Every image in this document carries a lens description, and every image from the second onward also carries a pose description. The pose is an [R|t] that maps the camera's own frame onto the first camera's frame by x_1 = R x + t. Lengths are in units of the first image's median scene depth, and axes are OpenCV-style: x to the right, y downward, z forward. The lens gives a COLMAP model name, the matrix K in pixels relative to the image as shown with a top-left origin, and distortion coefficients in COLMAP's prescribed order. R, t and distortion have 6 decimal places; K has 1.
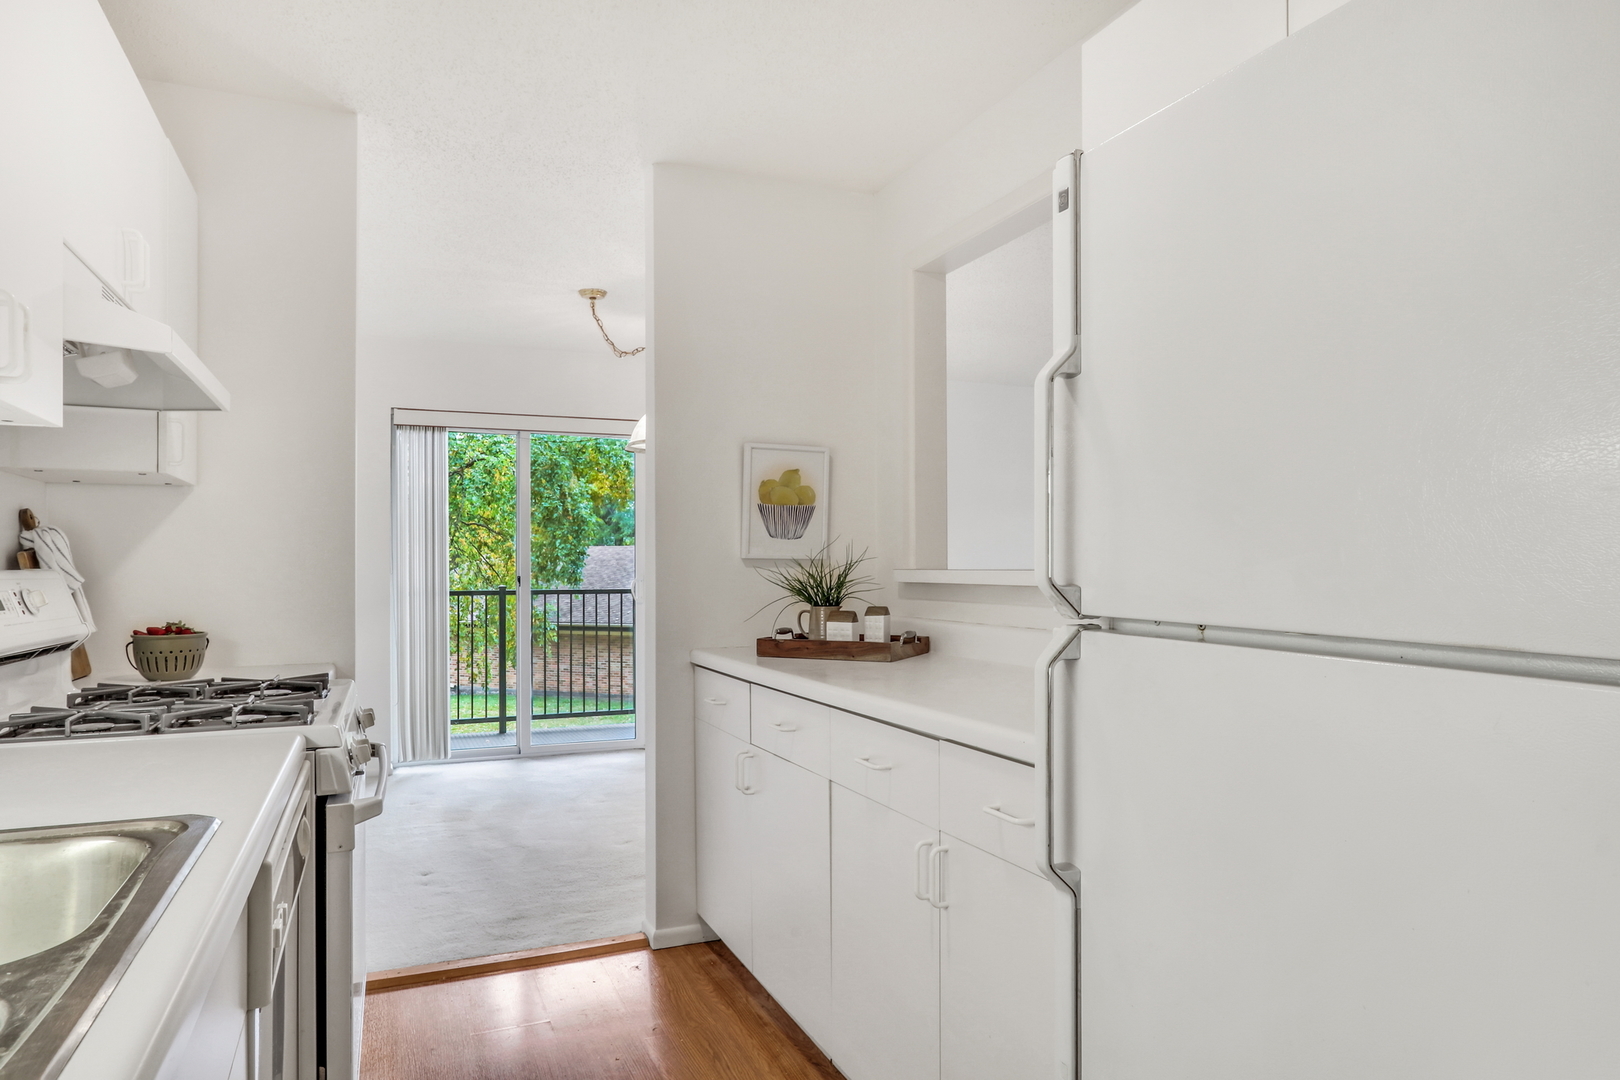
lens RADIAL K [[980.8, 0, 763.8], [0, 980.8, 581.9], [0, 0, 1]] dist [0.001969, 0.003898]
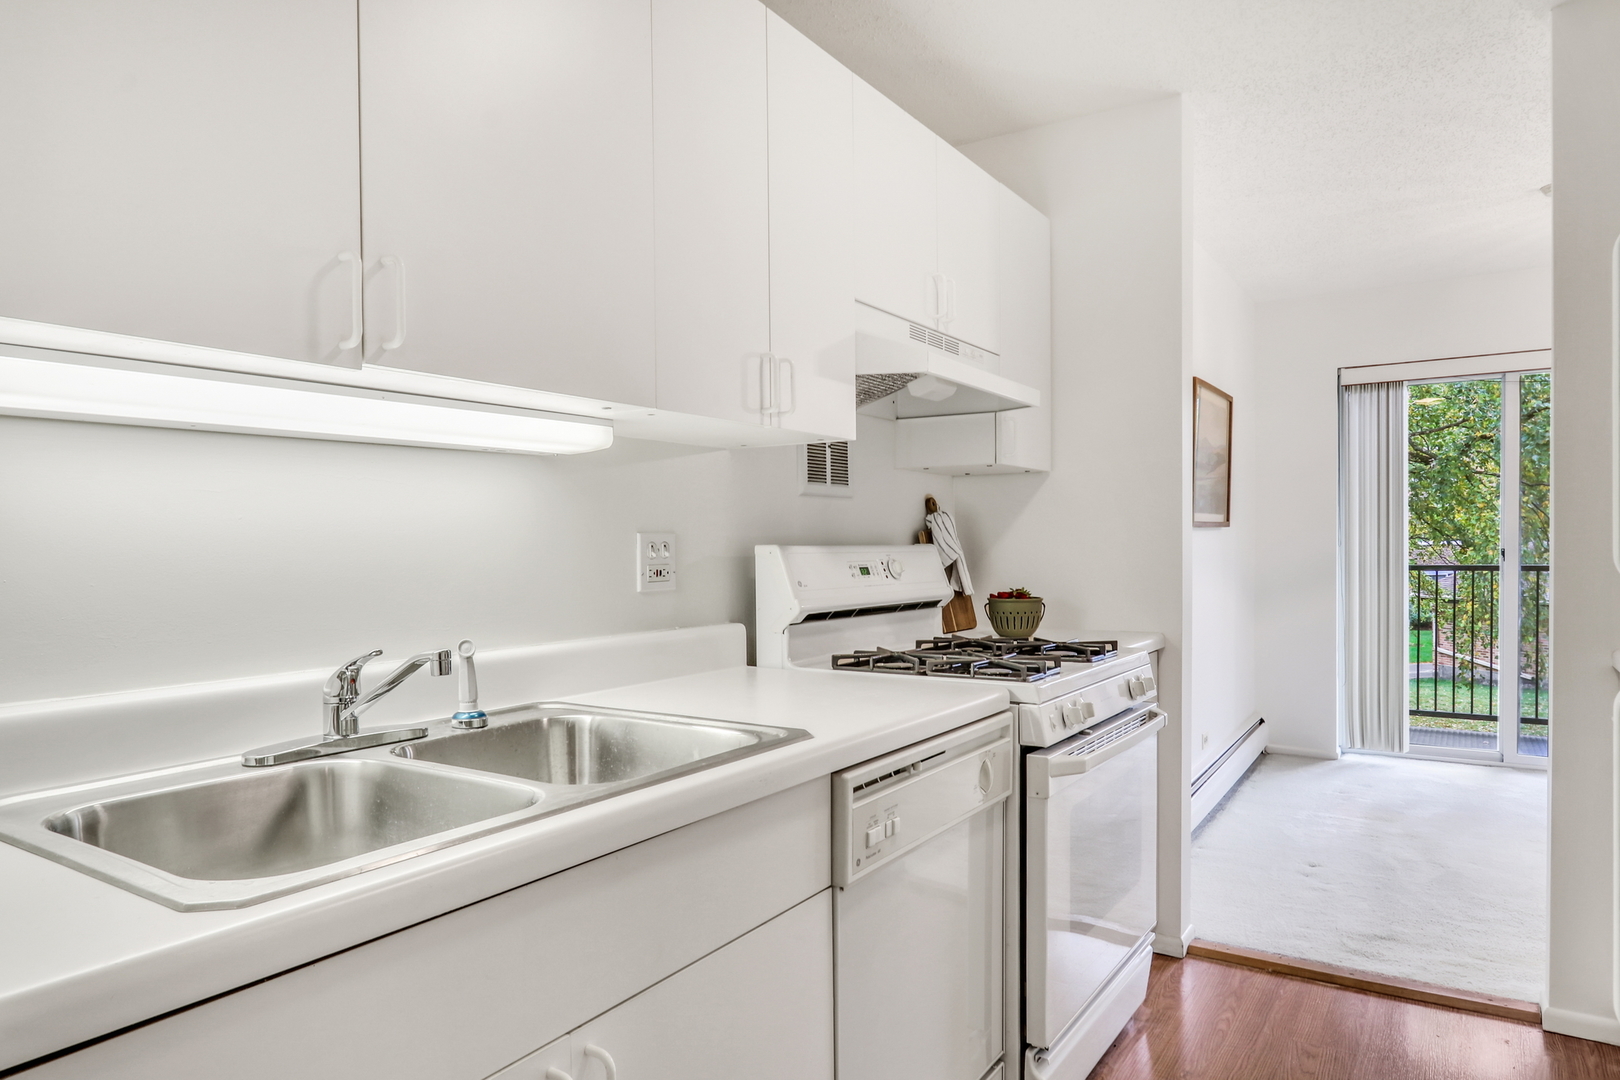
lens RADIAL K [[980.8, 0, 815.5], [0, 980.8, 571.9], [0, 0, 1]] dist [0.001969, 0.003898]
pose [[0.592082, 0.017973, -0.805677, 0.134480], [-0.003648, 0.999801, 0.019623, -0.000784], [0.805869, -0.008679, 0.592030, 0.063327]]
